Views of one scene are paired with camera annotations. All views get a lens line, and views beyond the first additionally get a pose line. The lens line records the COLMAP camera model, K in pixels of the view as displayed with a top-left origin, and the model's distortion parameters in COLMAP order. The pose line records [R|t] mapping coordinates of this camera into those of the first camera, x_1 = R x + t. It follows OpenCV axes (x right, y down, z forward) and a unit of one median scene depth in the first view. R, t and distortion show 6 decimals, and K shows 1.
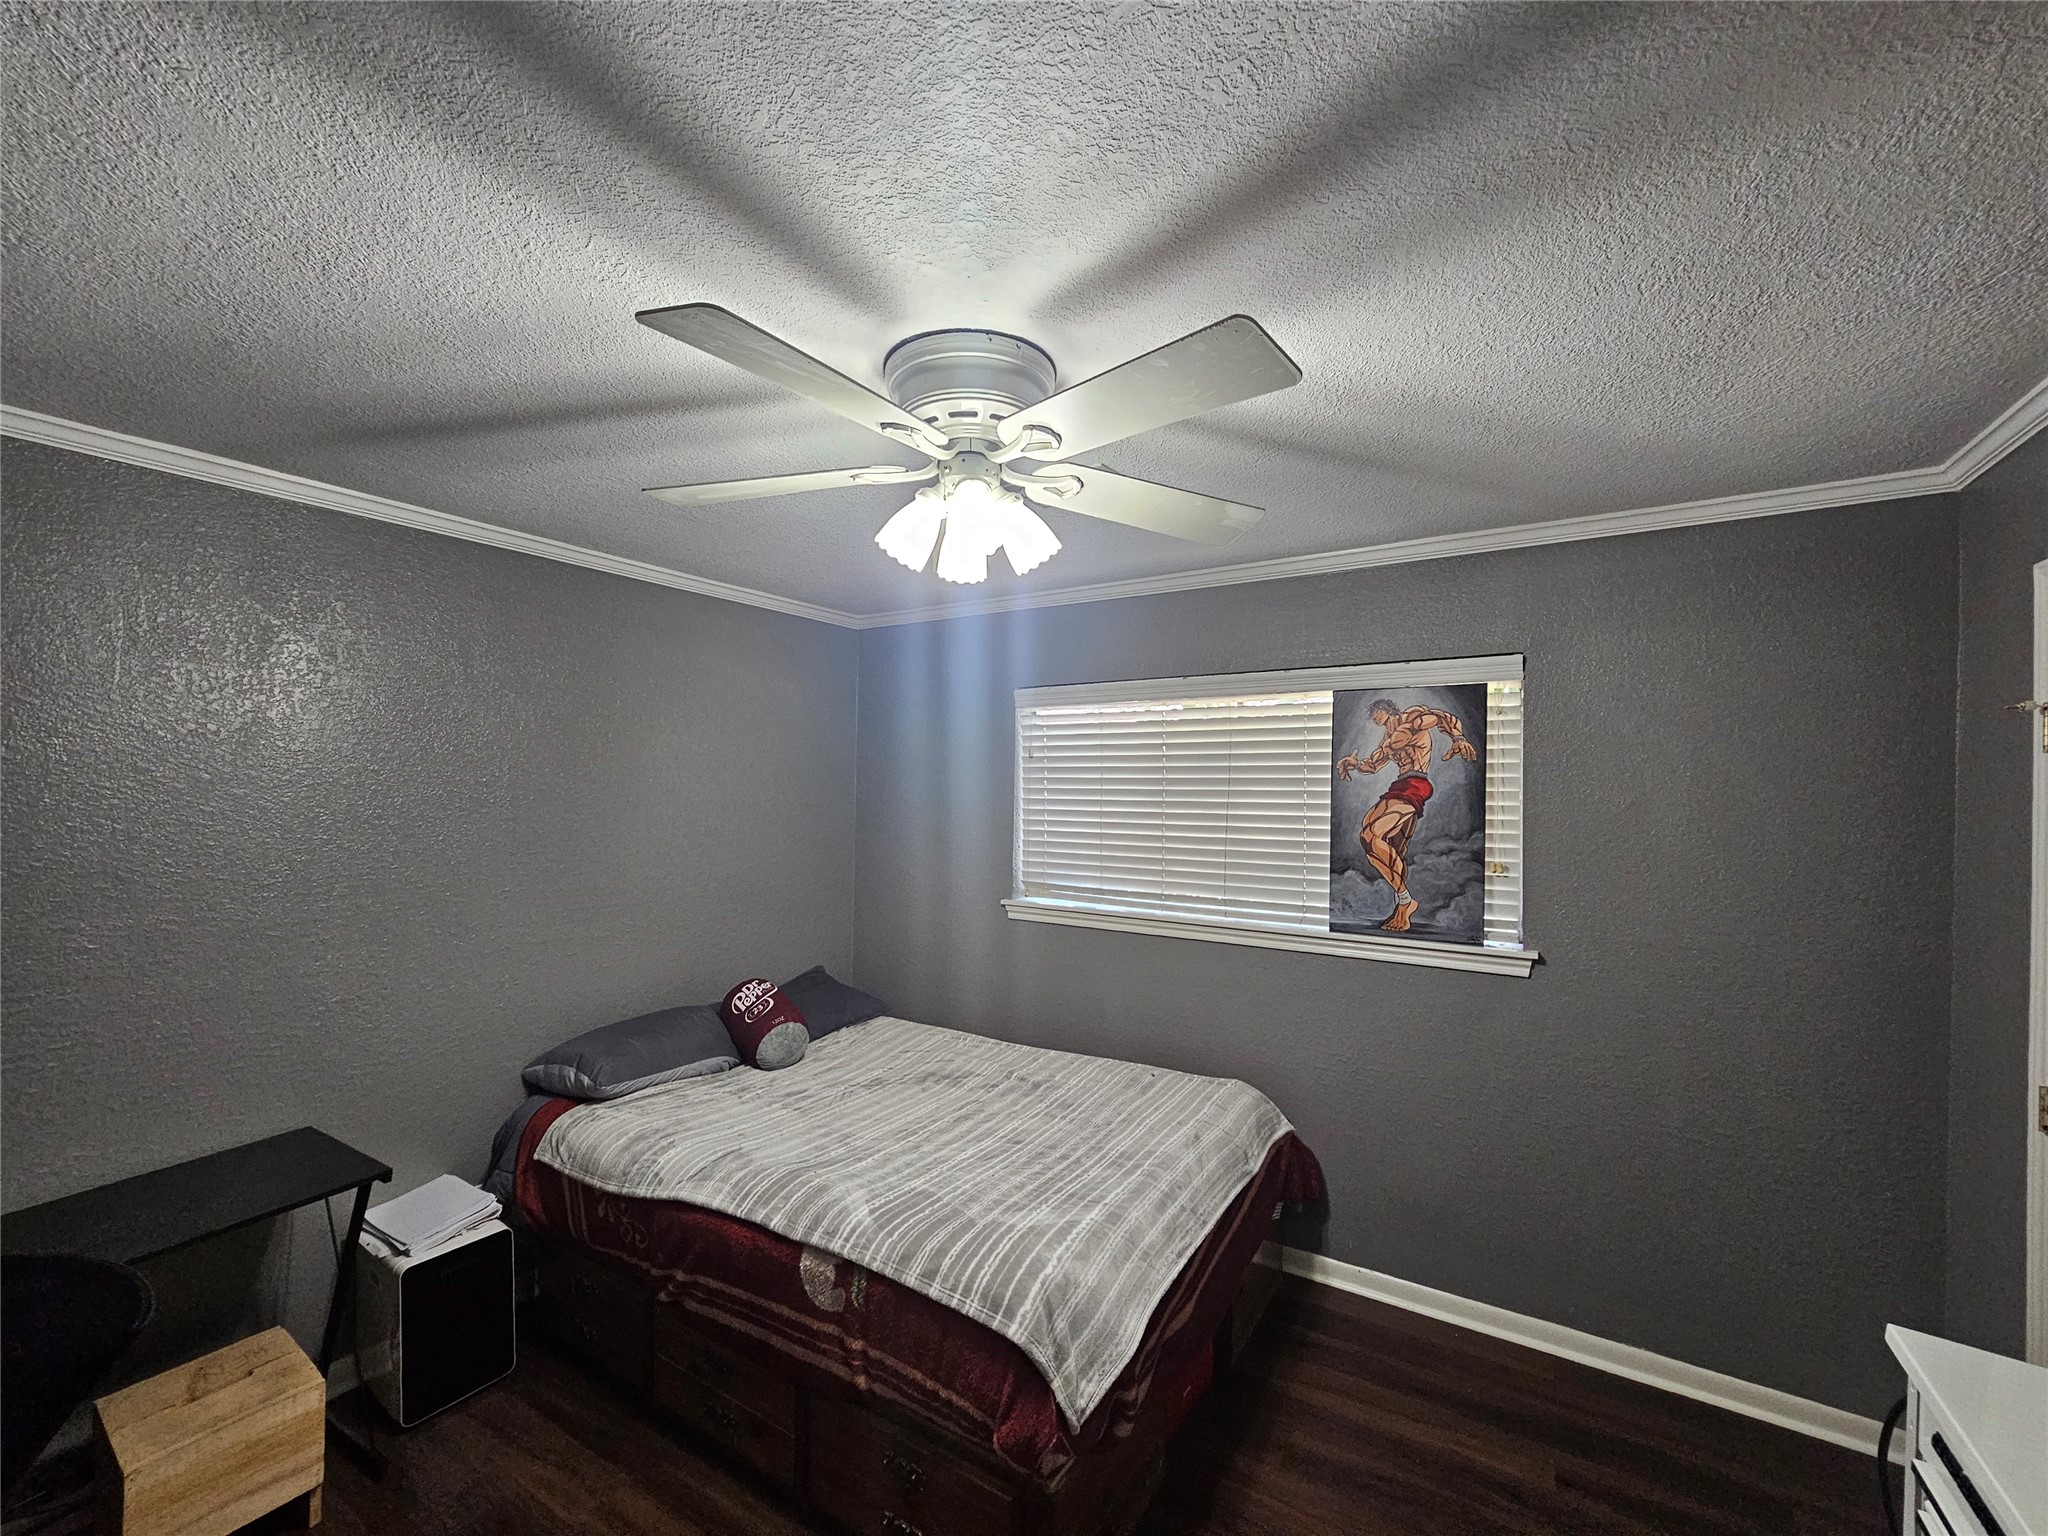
lens RADIAL K [[842.0, 0, 1025.4], [0, 842.0, 776.5], [0, 0, 1]] dist [0.000264, 0.000745]
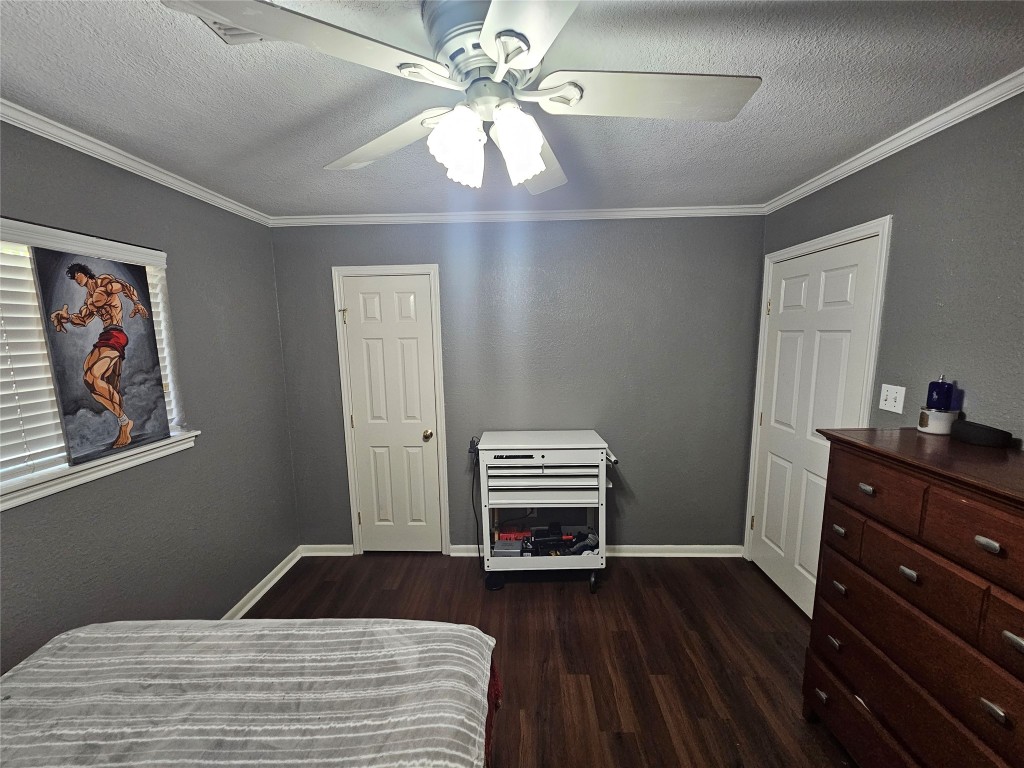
lens RADIAL K [[421.0, 0, 516.7], [0, 421.0, 385.1], [0, 0, 1]] dist [0.000264, 0.000745]
pose [[-0.491263, -0.113835, 0.863541, -0.428384], [-0.006404, 0.991868, 0.127108, -0.000744], [-0.870988, 0.056913, -0.487997, 0.775952]]
